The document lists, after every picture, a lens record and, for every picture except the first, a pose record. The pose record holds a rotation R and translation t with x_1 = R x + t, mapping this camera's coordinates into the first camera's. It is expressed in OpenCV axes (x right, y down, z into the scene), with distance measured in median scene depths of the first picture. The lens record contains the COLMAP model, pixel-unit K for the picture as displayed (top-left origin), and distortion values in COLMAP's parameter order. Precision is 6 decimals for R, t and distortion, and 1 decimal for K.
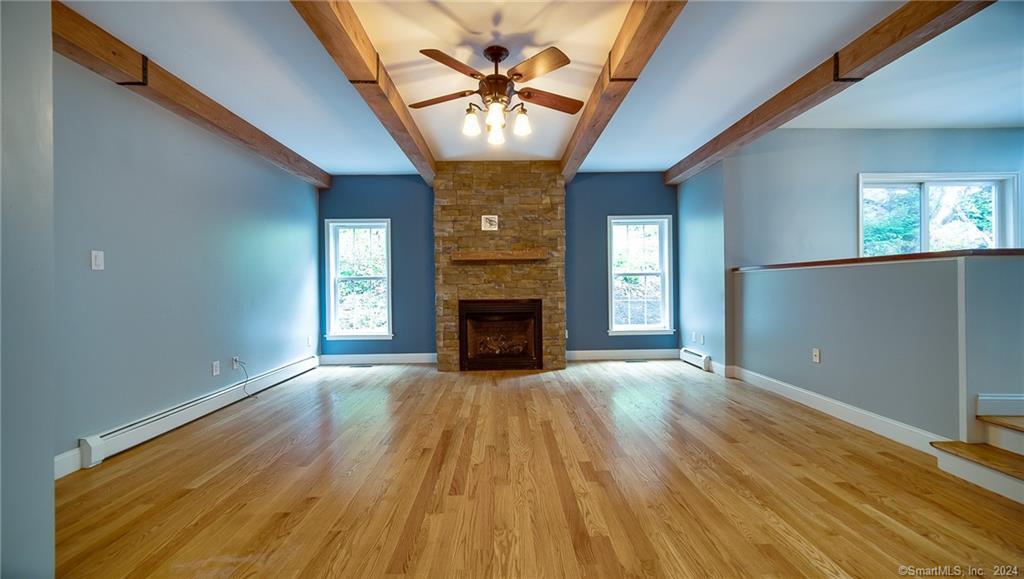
lens RADIAL K [[407.7, 0, 510.1], [0, 407.7, 286.8], [0, 0, 1]] dist [-0.001327, -0.000066]
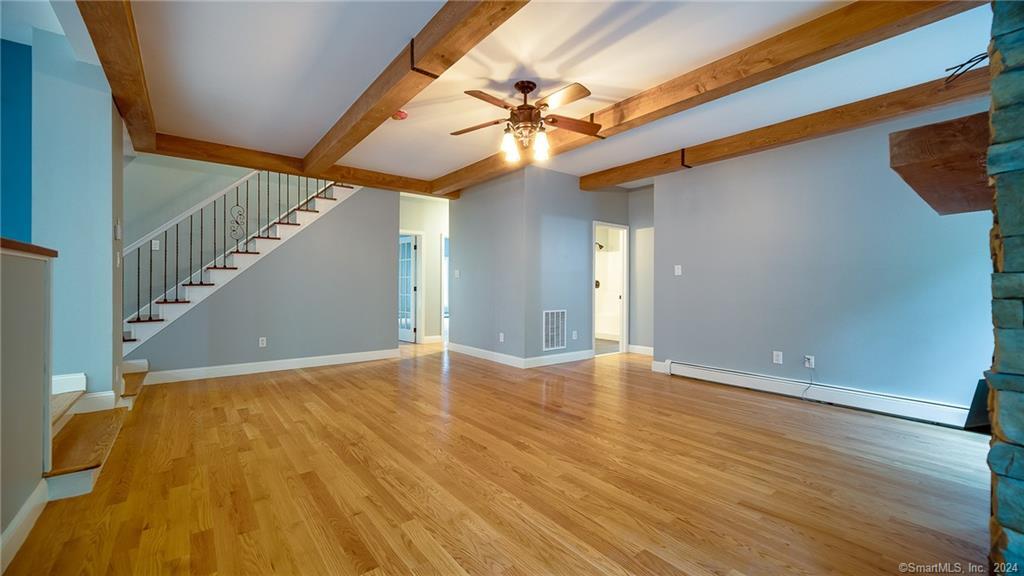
lens RADIAL K [[407.7, 0, 510.1], [0, 407.7, 285.3], [0, 0, 1]] dist [-0.001327, -0.000066]
pose [[-0.788178, 0.008039, -0.615395, 0.767179], [0.006839, 0.999967, 0.004303, -0.009791], [0.615410, -0.000817, -0.788207, 2.012767]]
